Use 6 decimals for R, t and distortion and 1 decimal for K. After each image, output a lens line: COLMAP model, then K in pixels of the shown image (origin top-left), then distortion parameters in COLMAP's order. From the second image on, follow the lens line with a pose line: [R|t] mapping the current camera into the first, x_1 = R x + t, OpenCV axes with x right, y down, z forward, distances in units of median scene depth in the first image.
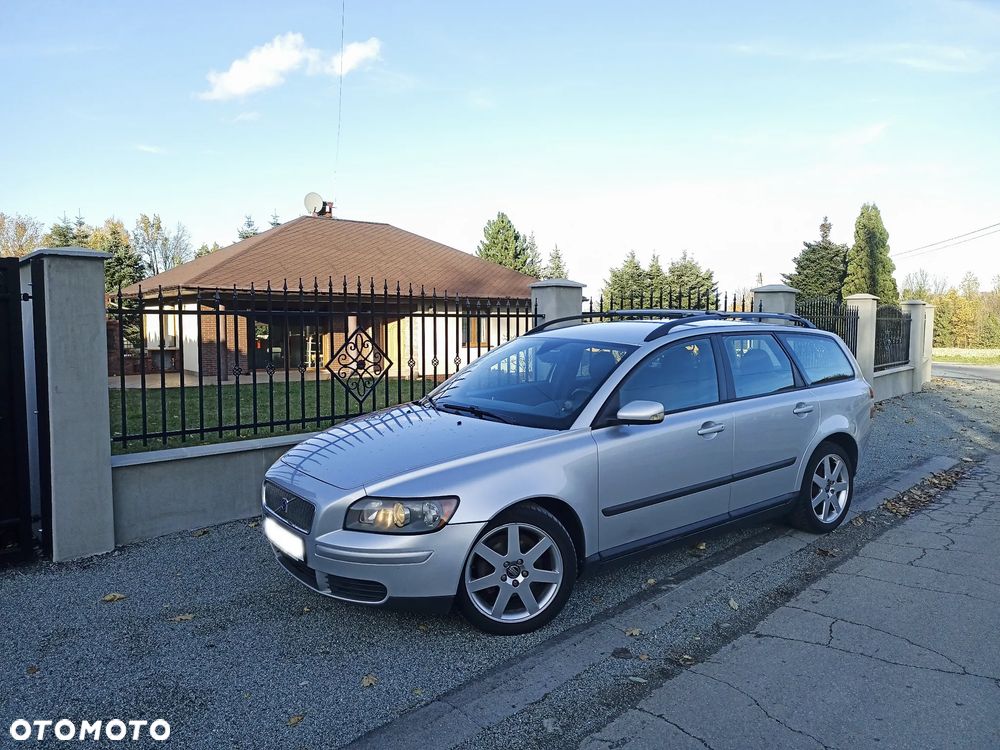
lens RADIAL K [[726.0, 0, 504.3], [0, 726.0, 367.5], [0, 0, 1]] dist [0.034074, -0.002514]
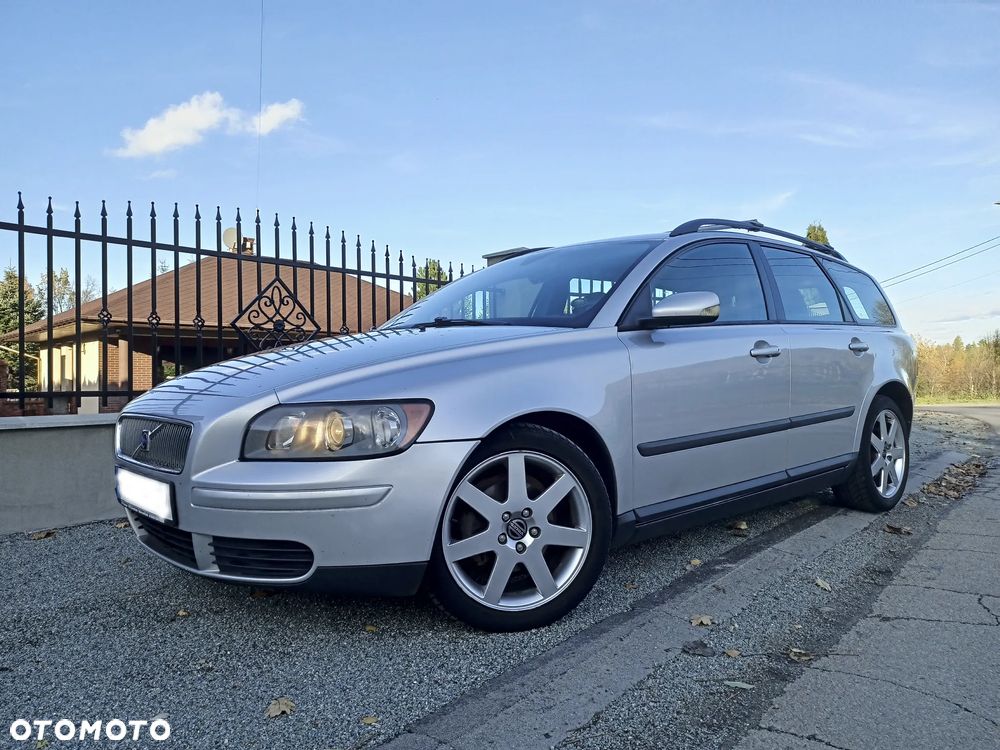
lens RADIAL K [[734.6, 0, 500.0], [0, 734.6, 375.0], [0, 0, 1]] dist [0.027854, -0.005062]
pose [[0.995899, -0.009130, 0.090013, -0.051269], [0.015422, 0.997466, -0.069456, 0.167360], [-0.089151, 0.070559, 0.993516, 0.312425]]
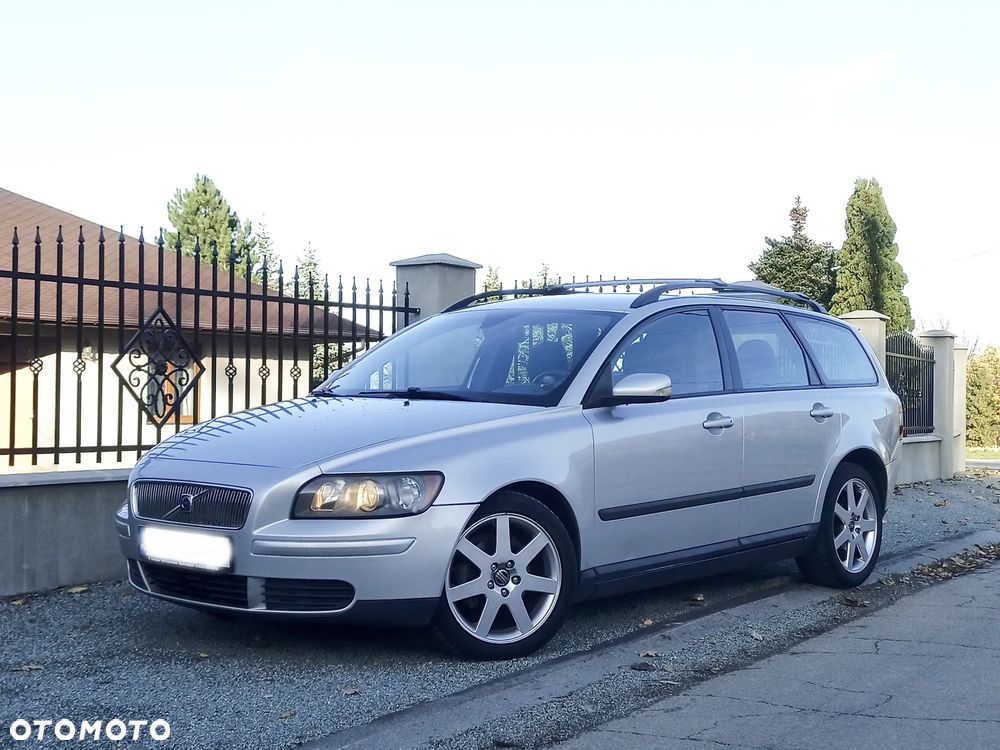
lens RADIAL K [[1444.2, 0, 502.2], [0, 1444.2, 356.8], [0, 0, 1]] dist [0.040644, 0.019699]
pose [[0.975678, 0.013430, 0.218796, -0.288244], [0.006886, 0.995751, -0.091826, 0.164438], [-0.219100, 0.091099, 0.971440, -0.458803]]
